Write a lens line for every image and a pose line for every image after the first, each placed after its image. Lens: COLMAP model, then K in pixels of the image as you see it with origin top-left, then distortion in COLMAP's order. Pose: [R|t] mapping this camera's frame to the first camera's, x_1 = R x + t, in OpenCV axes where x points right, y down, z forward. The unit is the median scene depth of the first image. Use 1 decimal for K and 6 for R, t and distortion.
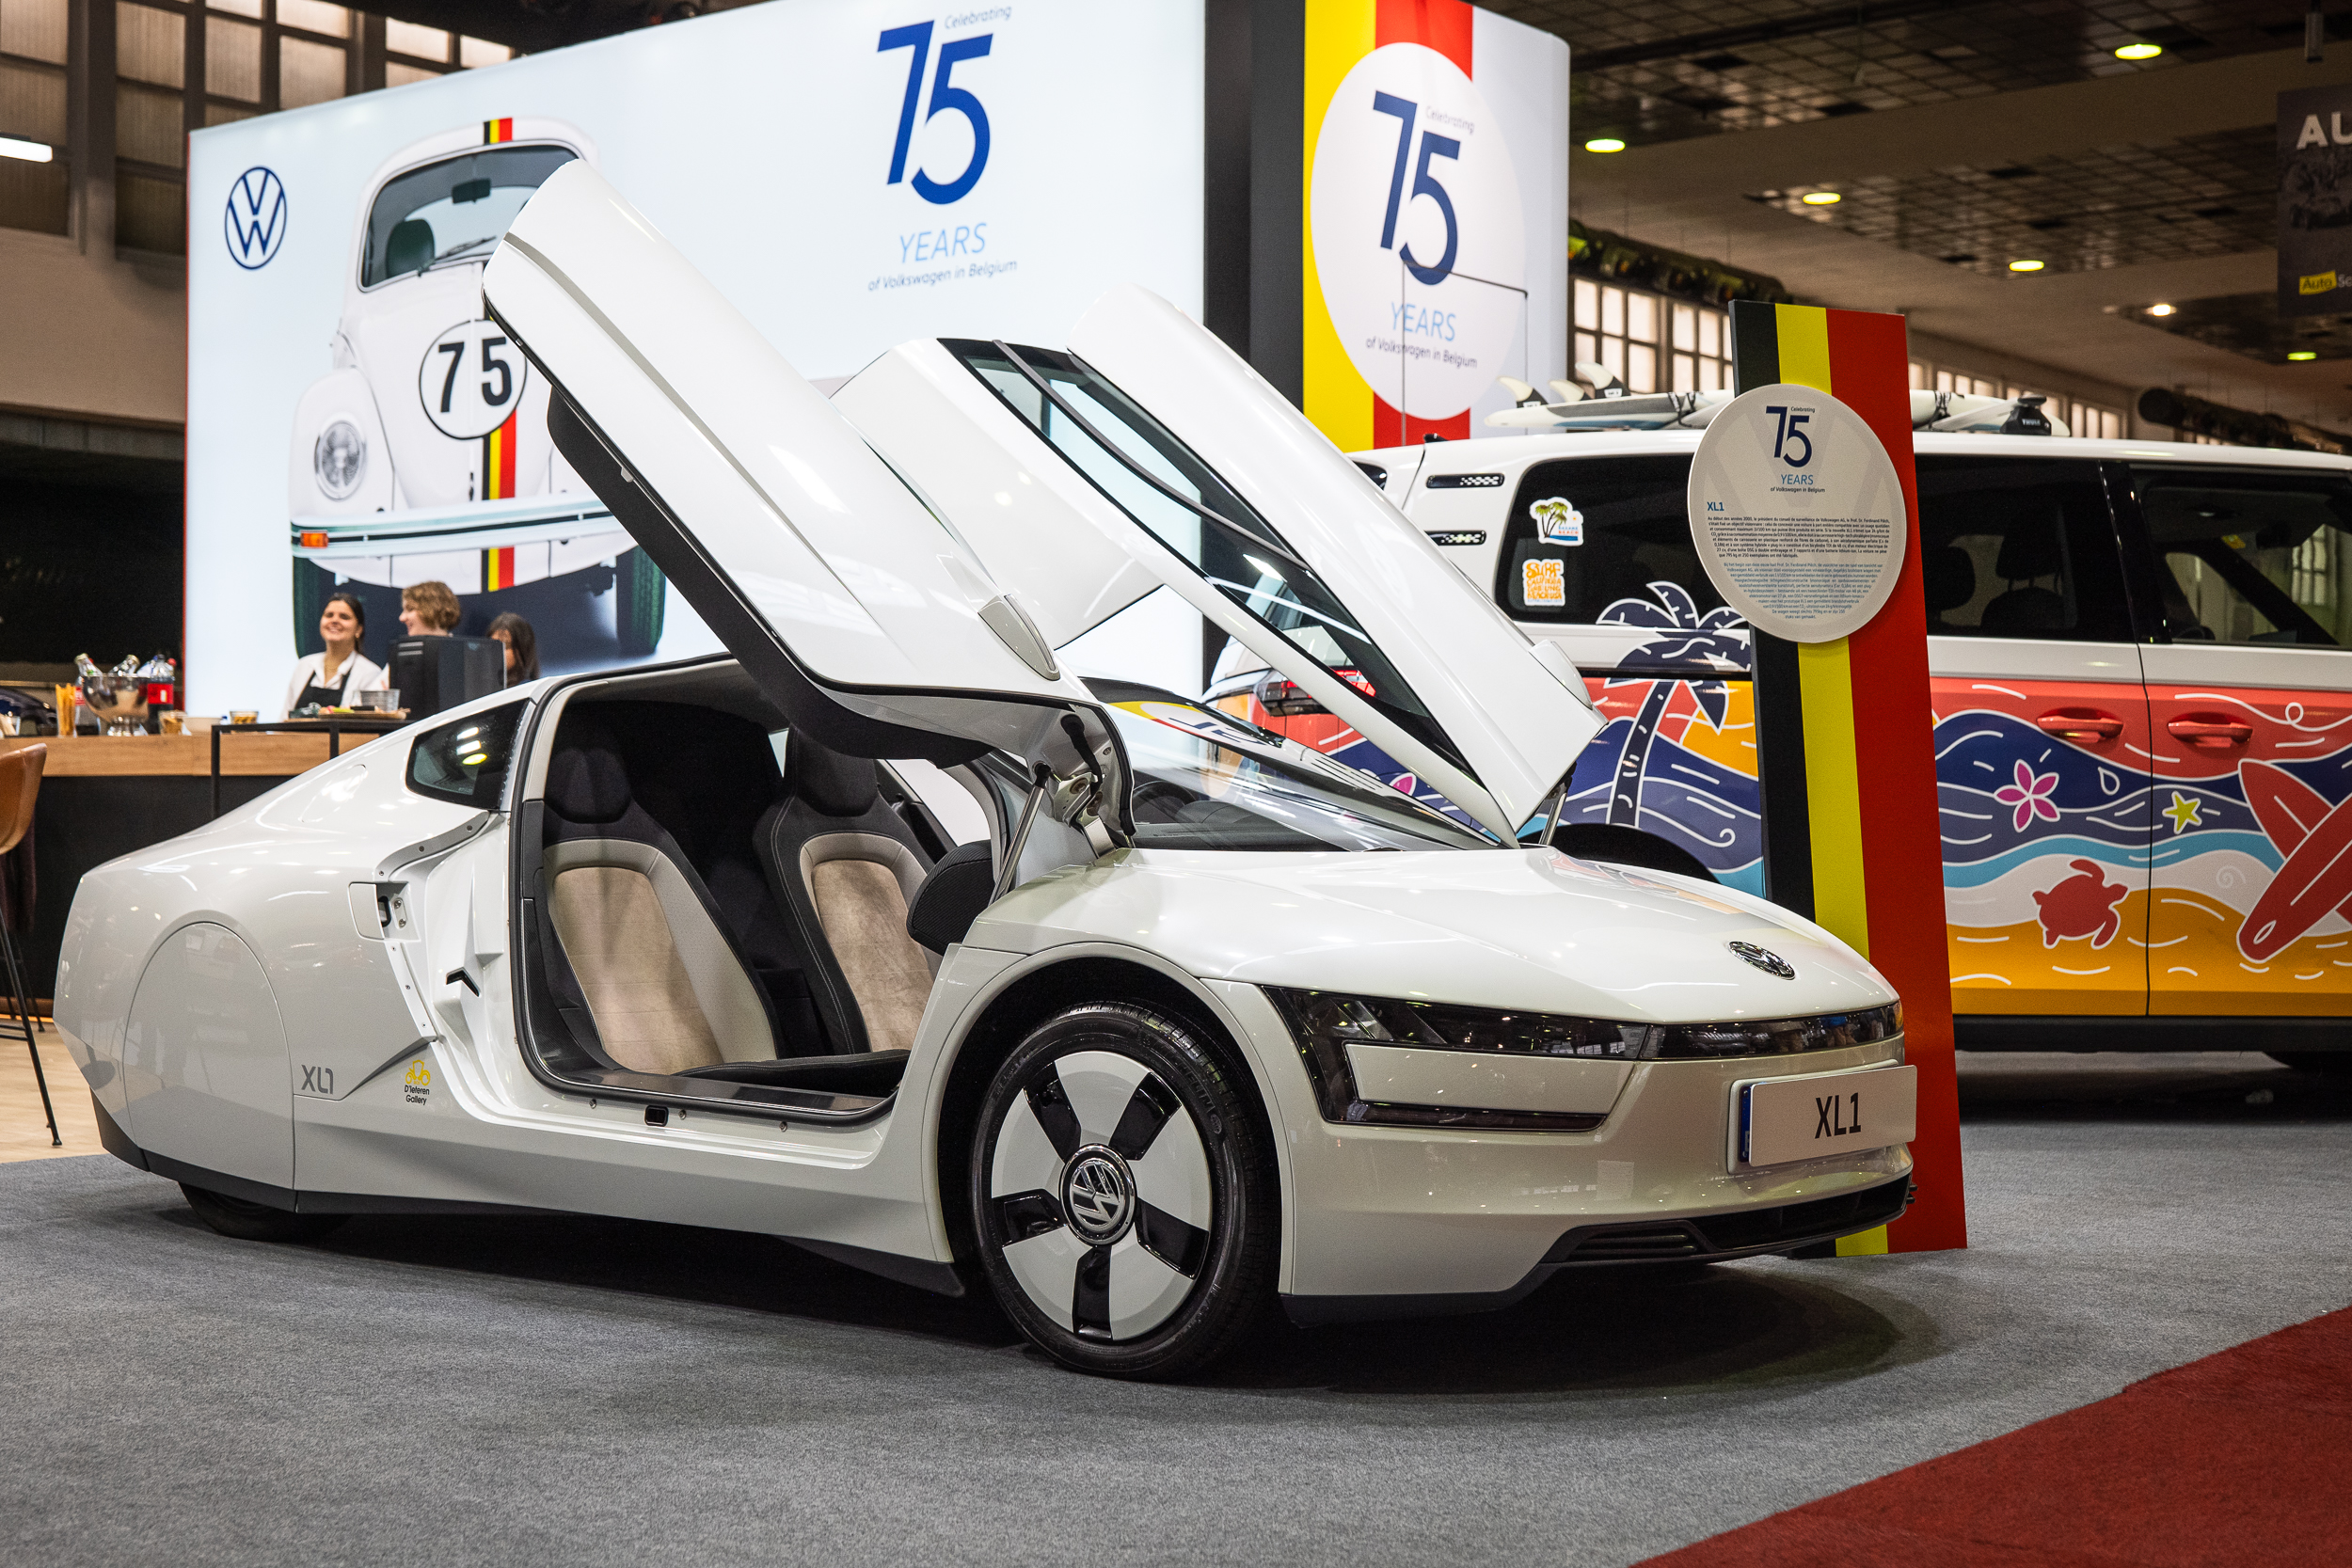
lens RADIAL K [[3185.3, 0, 1176.0], [0, 3185.3, 784.0], [0, 0, 1]] dist [-0.006557, 0.013993]
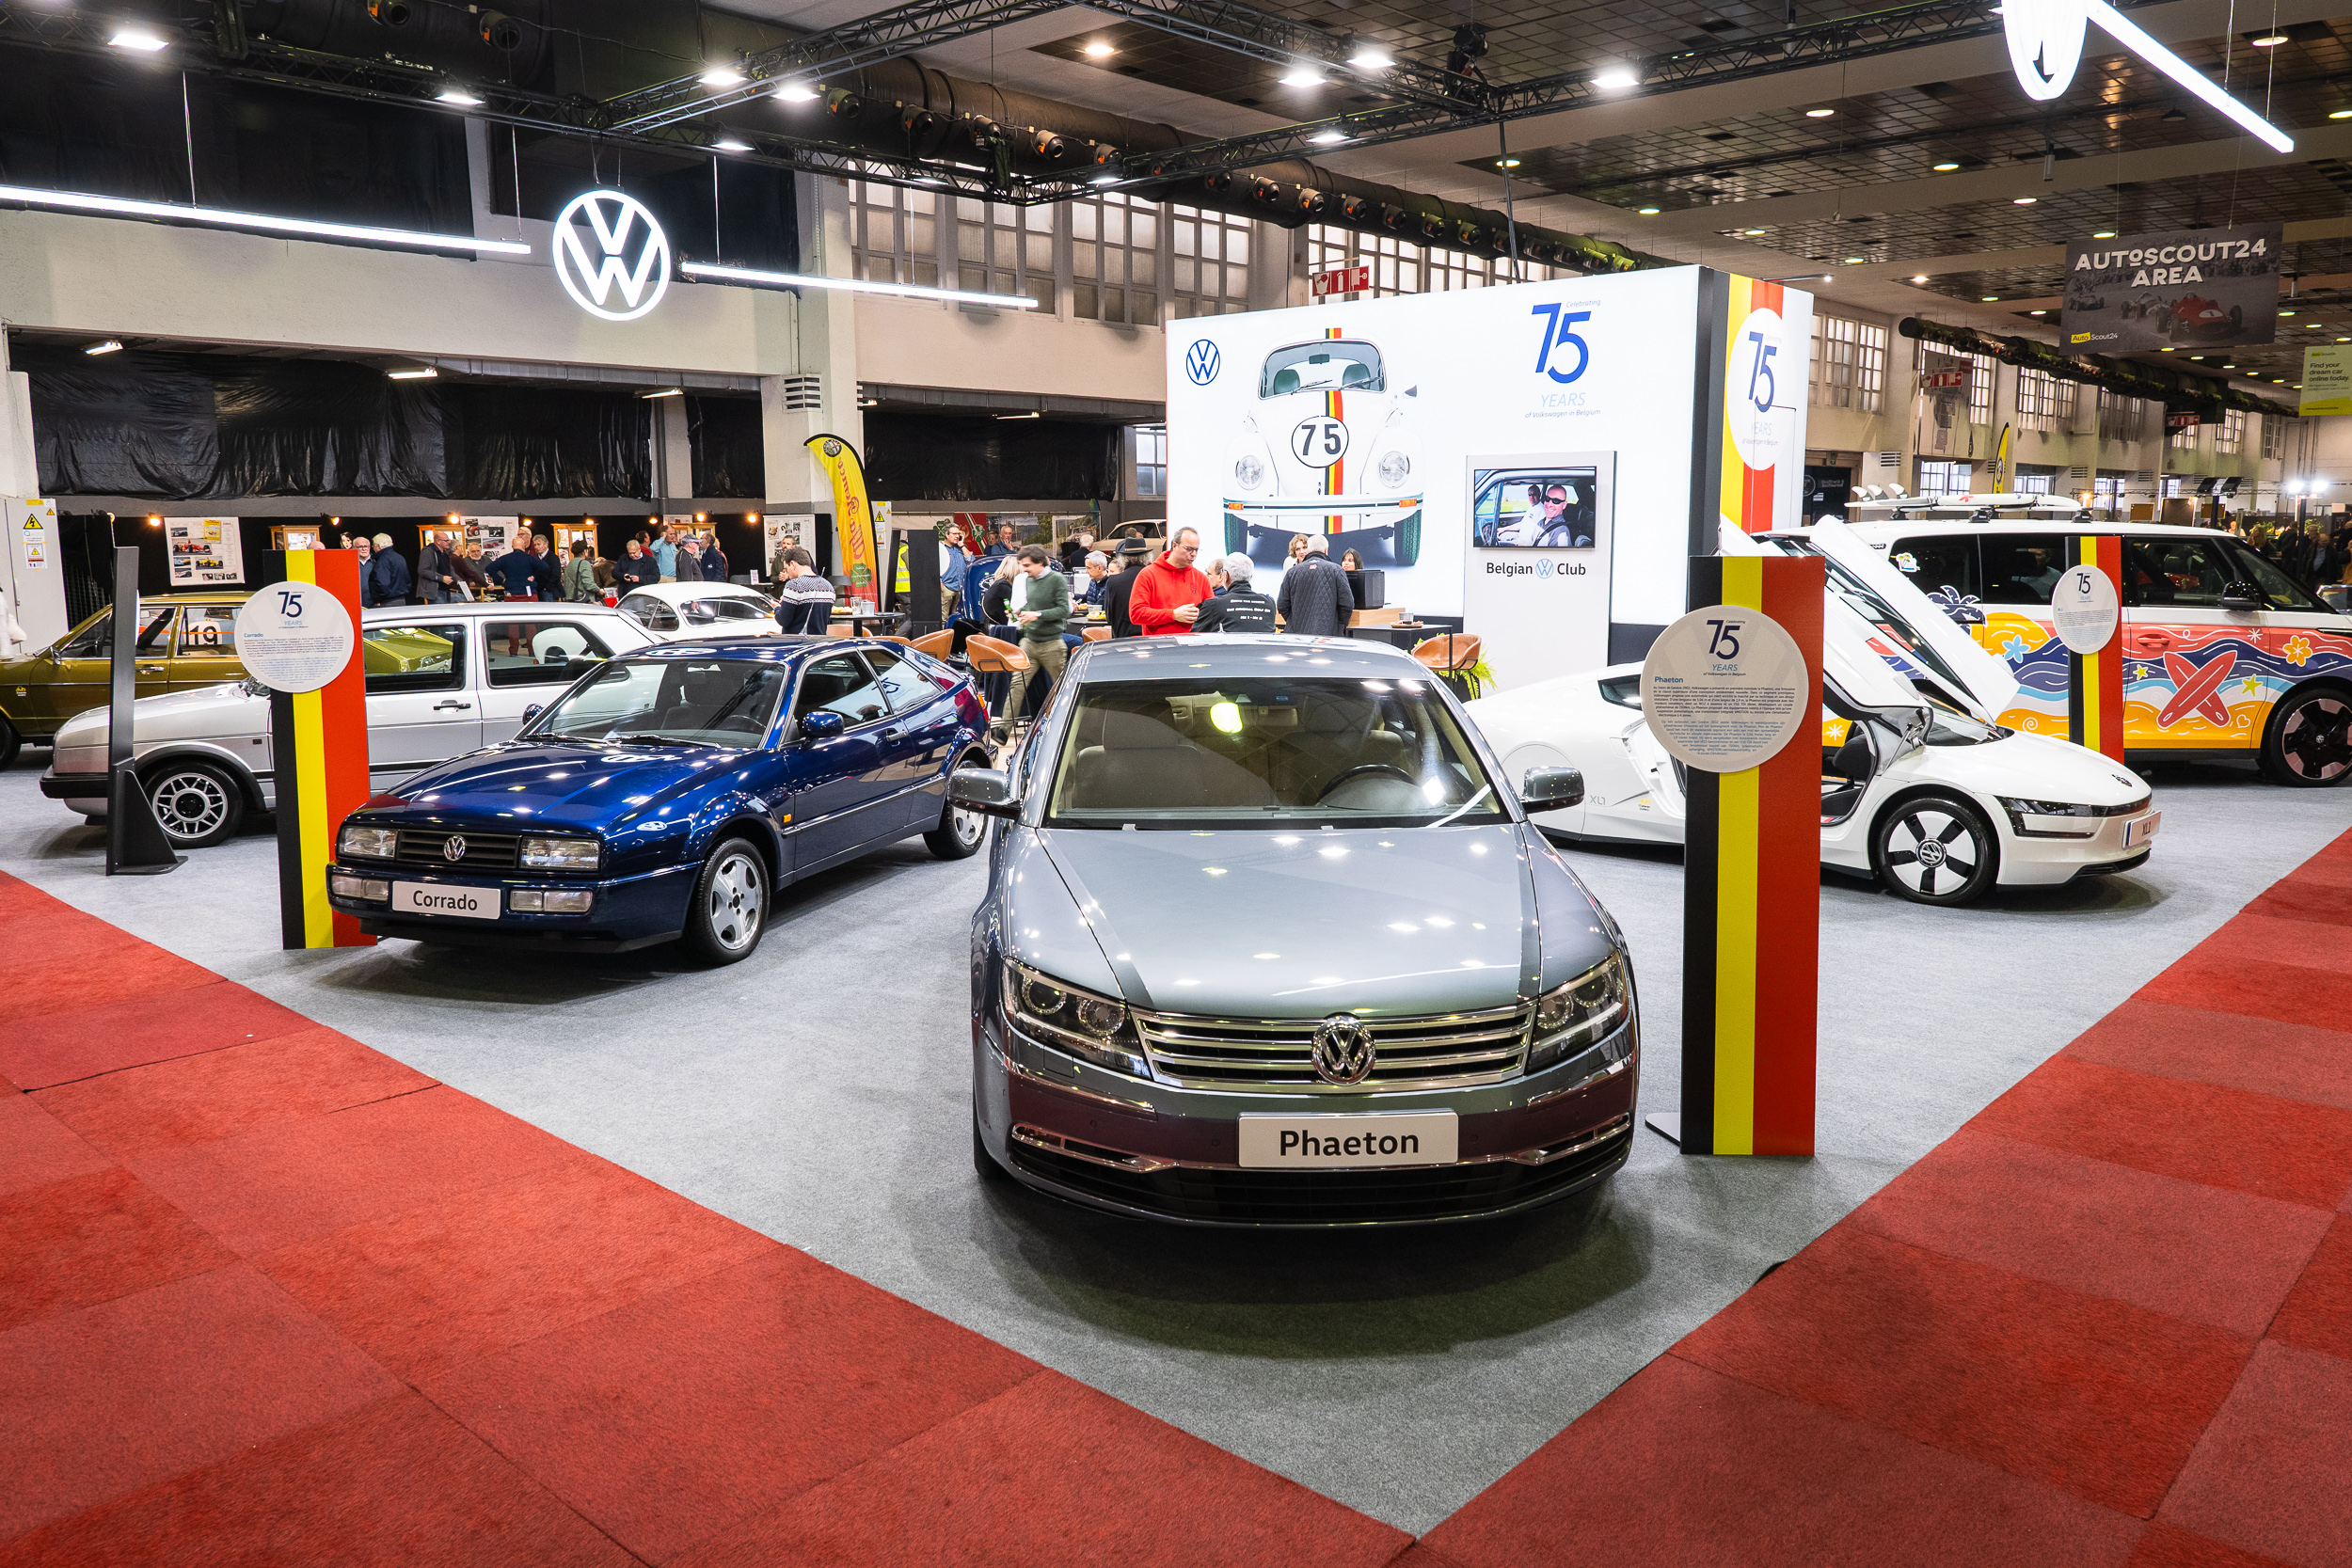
lens RADIAL K [[1725.0, 0, 1176.0], [0, 1725.0, 784.0], [0, 0, 1]] dist [-0.011813, 0.000656]
pose [[0.998002, 0.003496, -0.063088, -0.273690], [0.006807, 0.986708, 0.162359, -0.095226], [0.062817, -0.162464, 0.984713, -0.327238]]
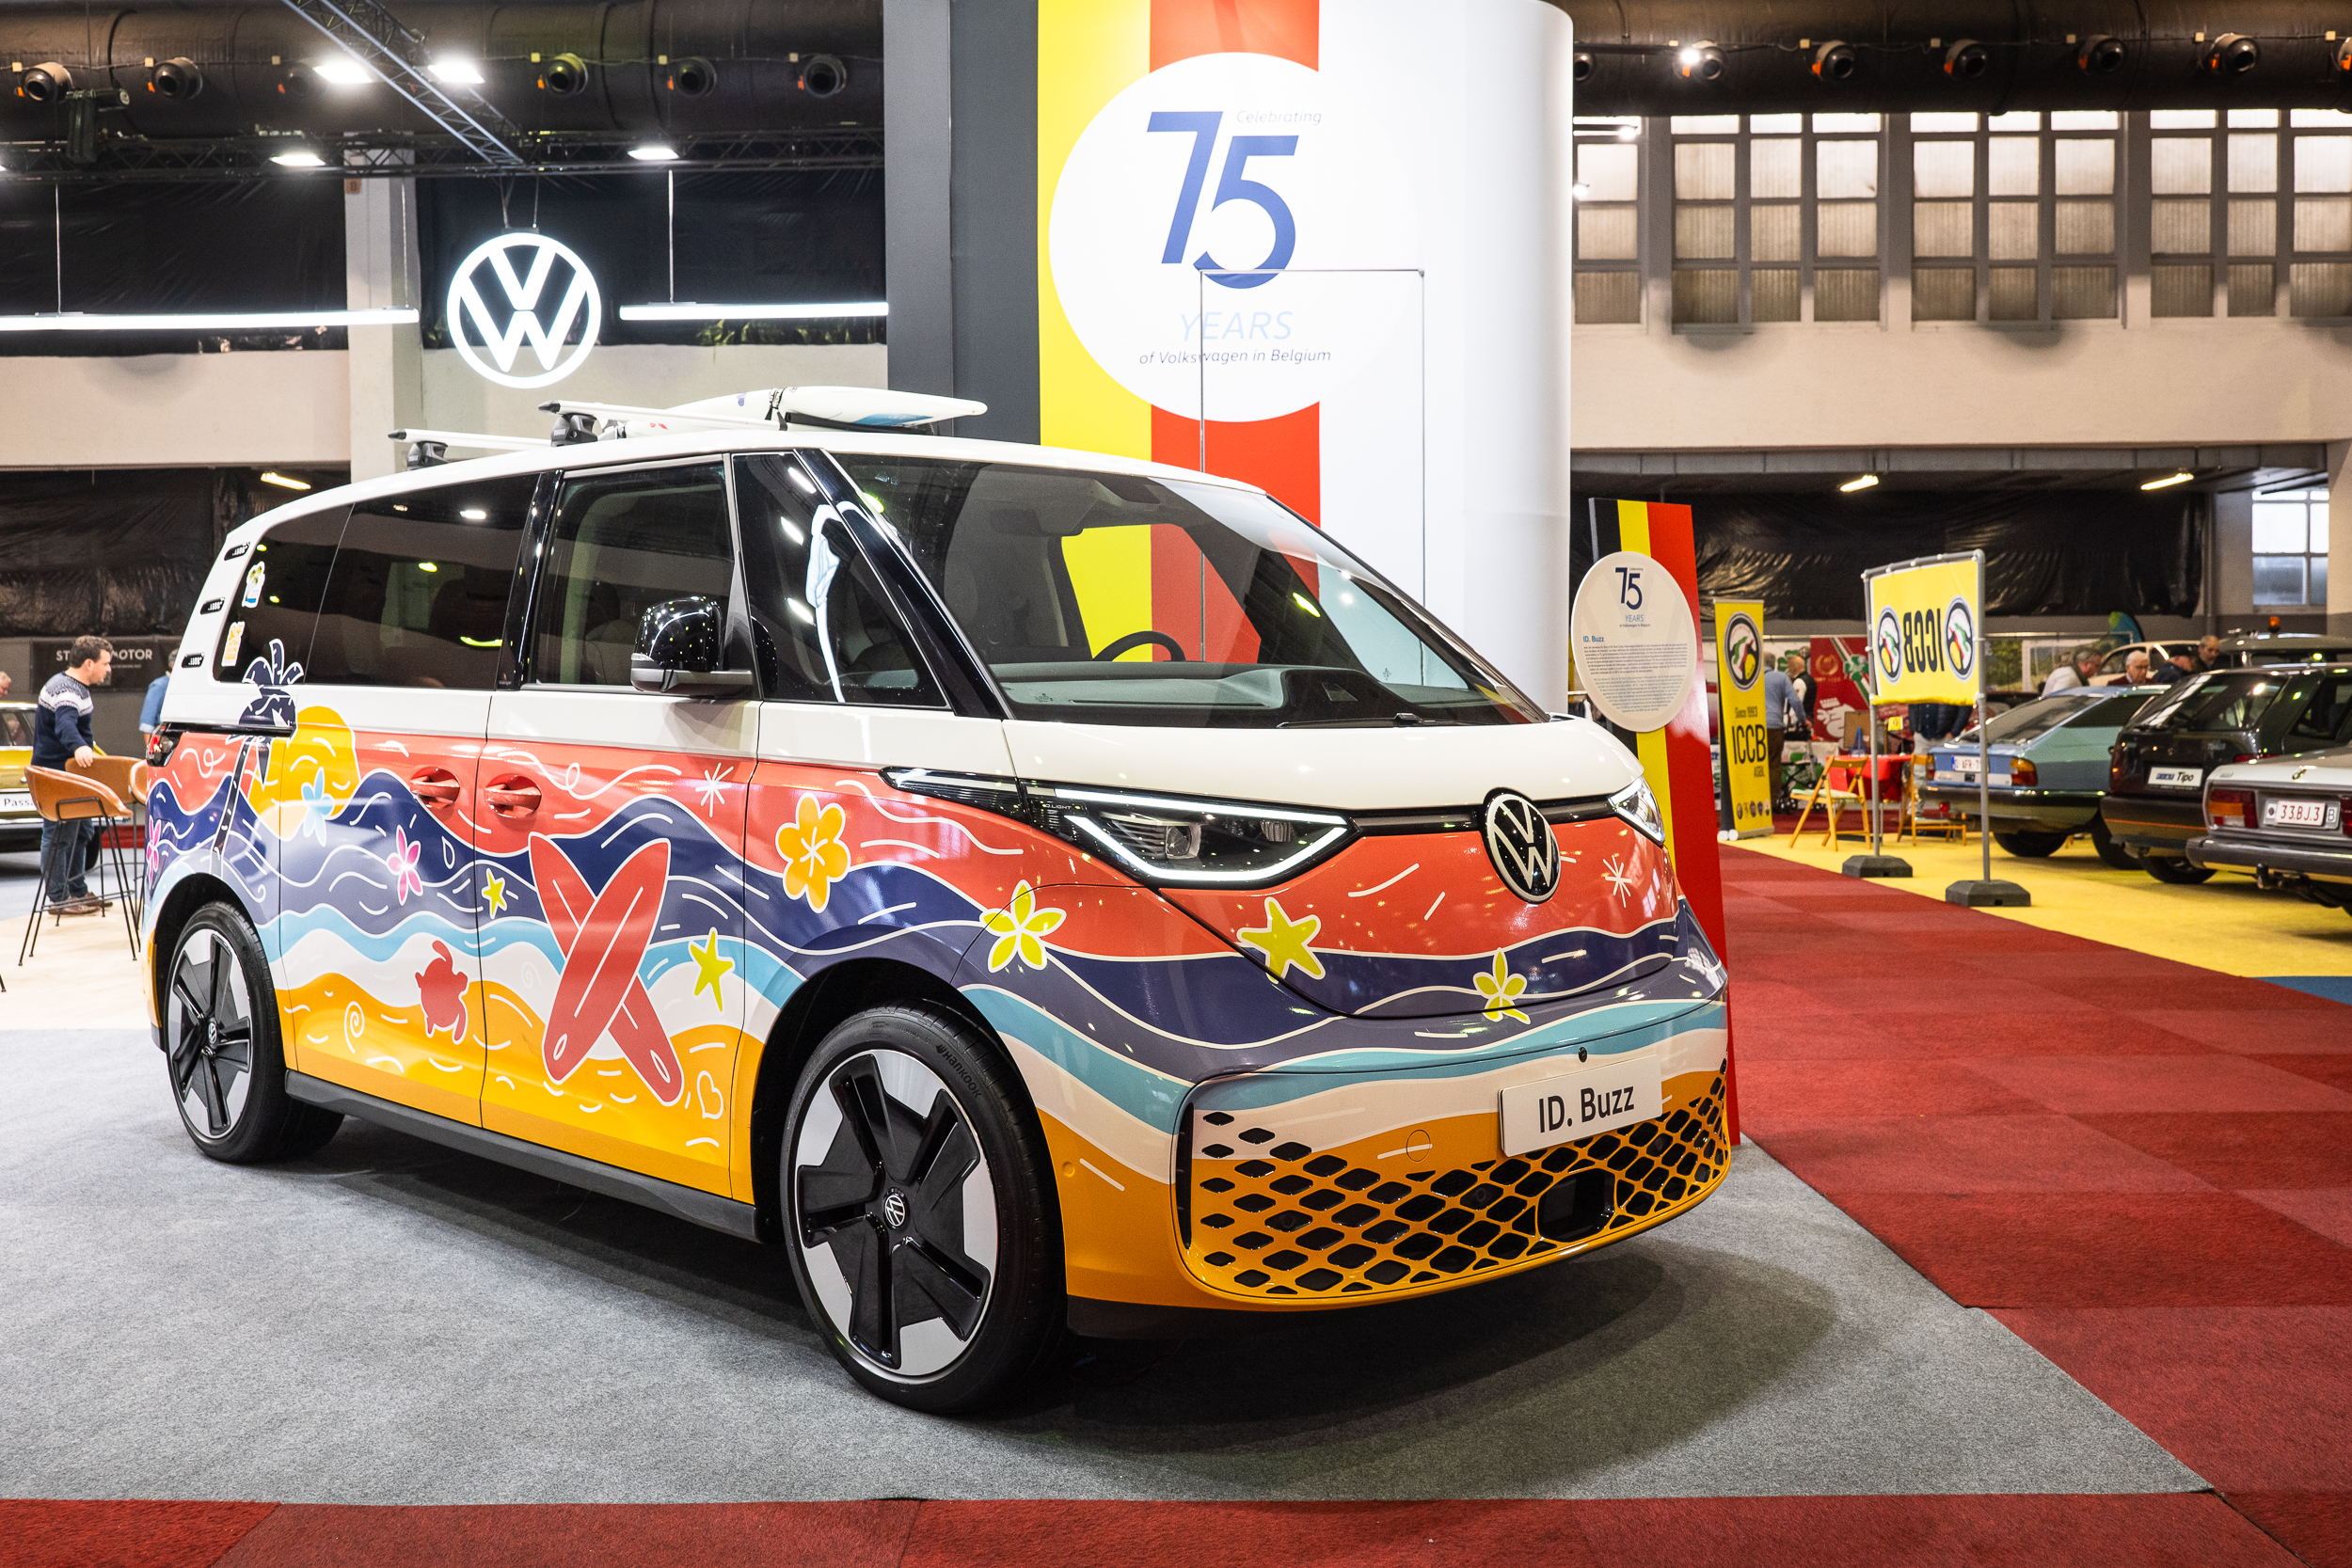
lens RADIAL K [[2133.3, 0, 1176.0], [0, 2133.3, 784.0], [0, 0, 1]] dist [0.007514, 0.008901]
pose [[0.624339, 0.021218, -0.780865, 0.604659], [0.019167, 0.998914, 0.042468, -0.028077], [0.780918, -0.041481, 0.623254, 0.553424]]
